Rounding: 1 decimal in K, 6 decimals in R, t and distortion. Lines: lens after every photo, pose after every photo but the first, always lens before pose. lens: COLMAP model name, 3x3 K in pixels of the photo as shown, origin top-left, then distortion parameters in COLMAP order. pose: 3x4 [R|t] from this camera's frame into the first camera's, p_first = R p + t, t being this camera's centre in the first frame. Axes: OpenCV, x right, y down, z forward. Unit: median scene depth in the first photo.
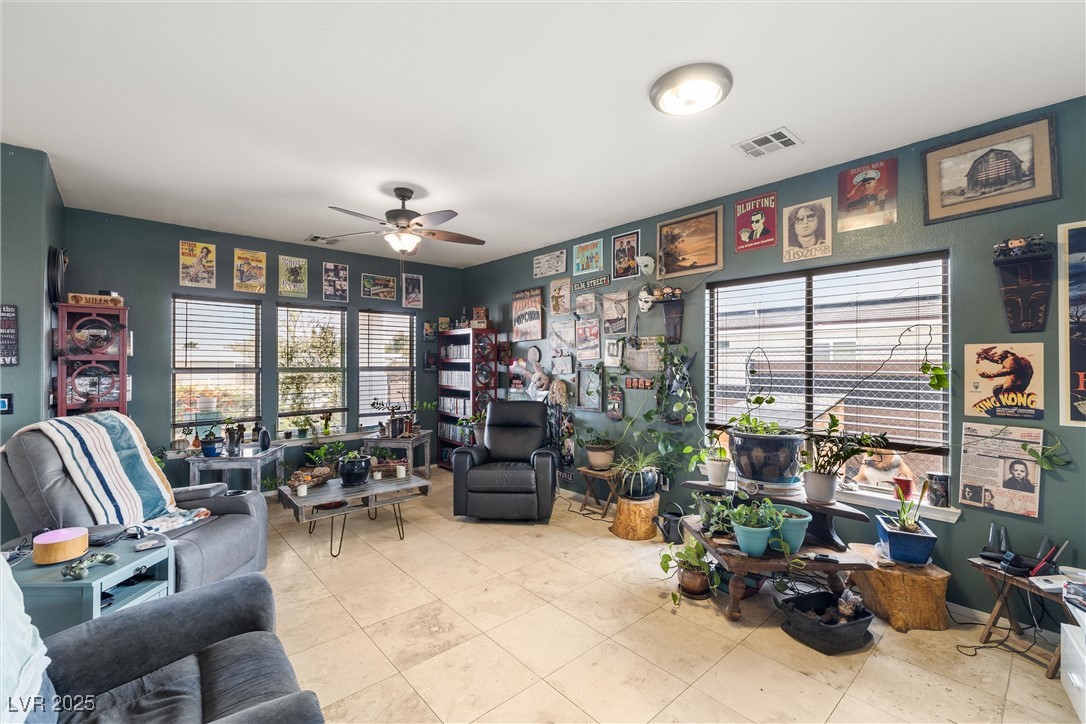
lens RADIAL K [[461.3, 0, 542.4], [0, 461.3, 362.0], [0, 0, 1]] dist [0.001373, -0.000185]
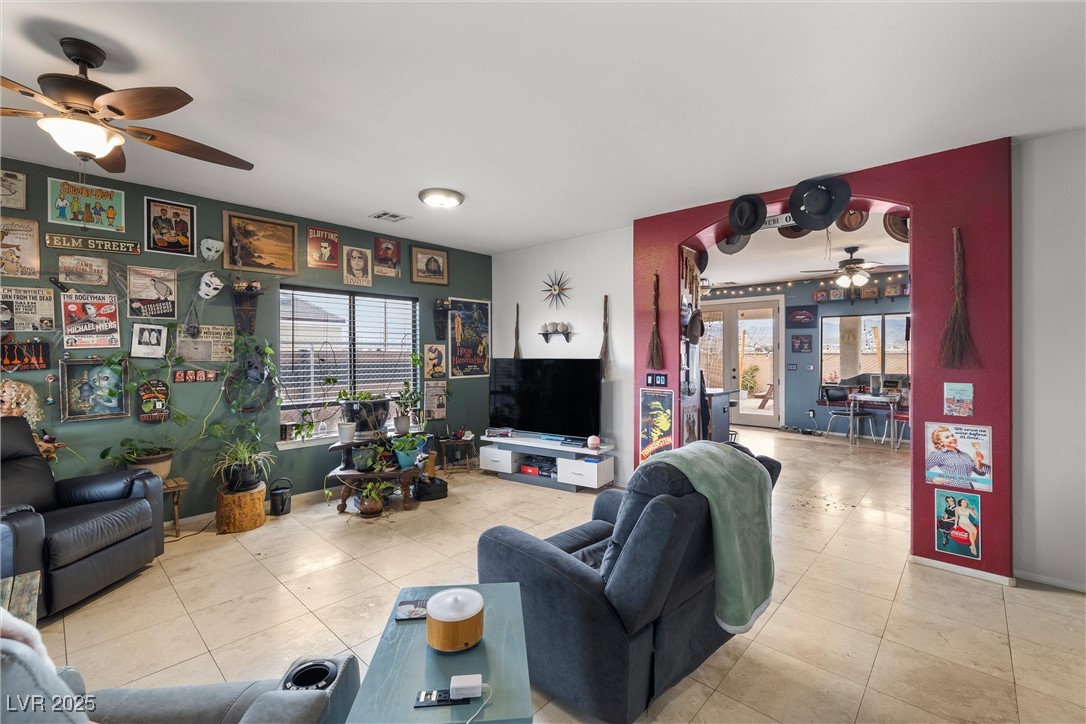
lens RADIAL K [[461.3, 0, 536.3], [0, 461.3, 356.0], [0, 0, 1]] dist [0.001373, -0.000185]
pose [[-0.084774, -0.004003, 0.996392, -0.972170], [-0.000463, 0.999992, 0.003978, 0.004473], [-0.996400, -0.000124, -0.084775, 0.529629]]
